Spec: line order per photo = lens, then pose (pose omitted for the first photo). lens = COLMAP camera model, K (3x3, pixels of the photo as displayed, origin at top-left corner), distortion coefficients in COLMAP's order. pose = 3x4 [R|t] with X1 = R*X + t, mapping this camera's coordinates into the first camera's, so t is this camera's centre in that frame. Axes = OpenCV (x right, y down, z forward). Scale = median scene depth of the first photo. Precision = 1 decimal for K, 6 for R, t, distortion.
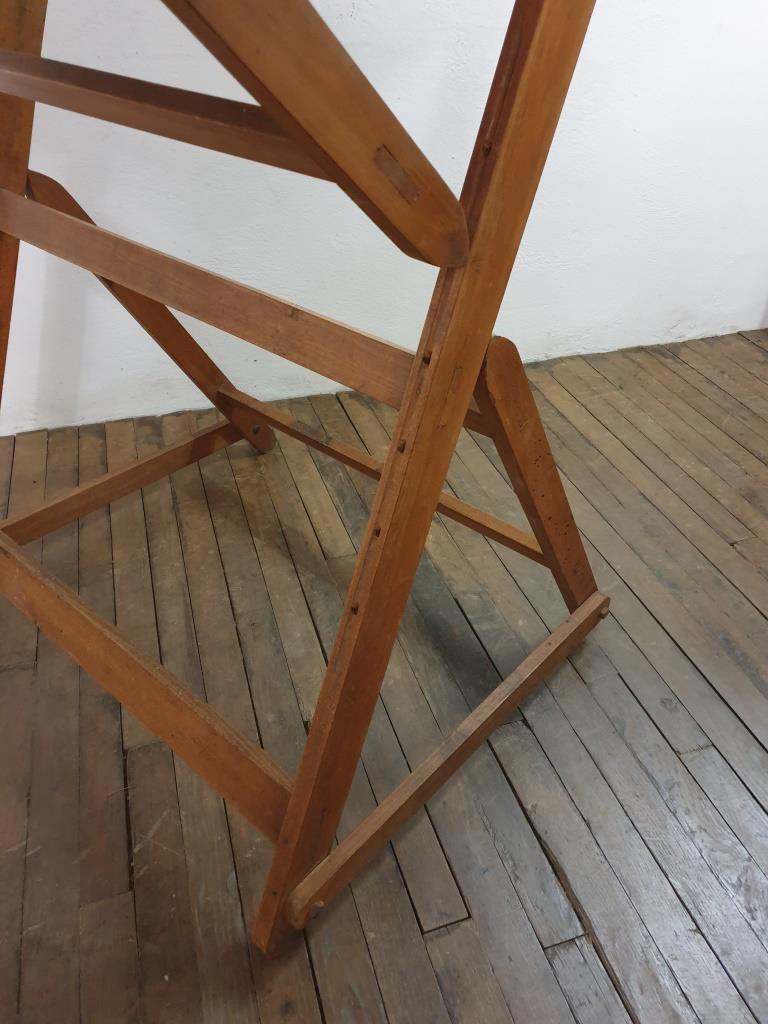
lens RADIAL K [[802.9, 0, 382.0], [0, 802.9, 504.5], [0, 0, 1]] dist [0.024690, 0.016215]
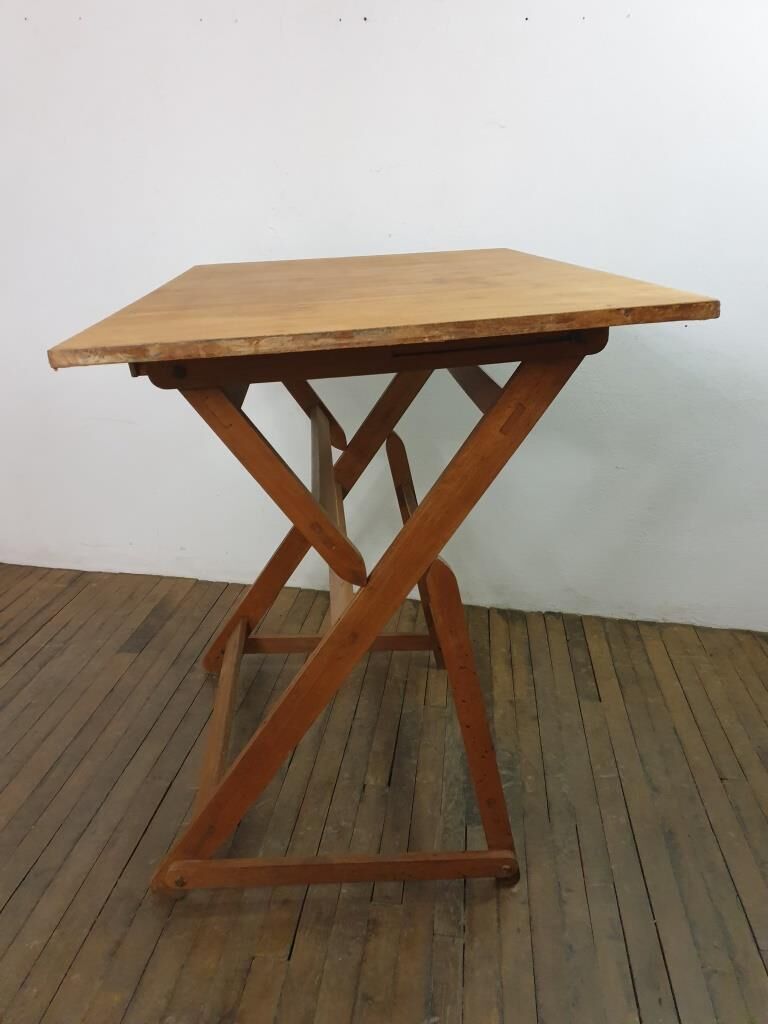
lens RADIAL K [[802.9, 0, 375.7], [0, 802.9, 512.8], [0, 0, 1]] dist [0.024690, 0.016215]
pose [[0.906683, 0.174550, -0.384002, 0.365637], [-0.272814, 0.936986, -0.218242, 0.086810], [0.321710, 0.302637, 0.897169, -0.493683]]
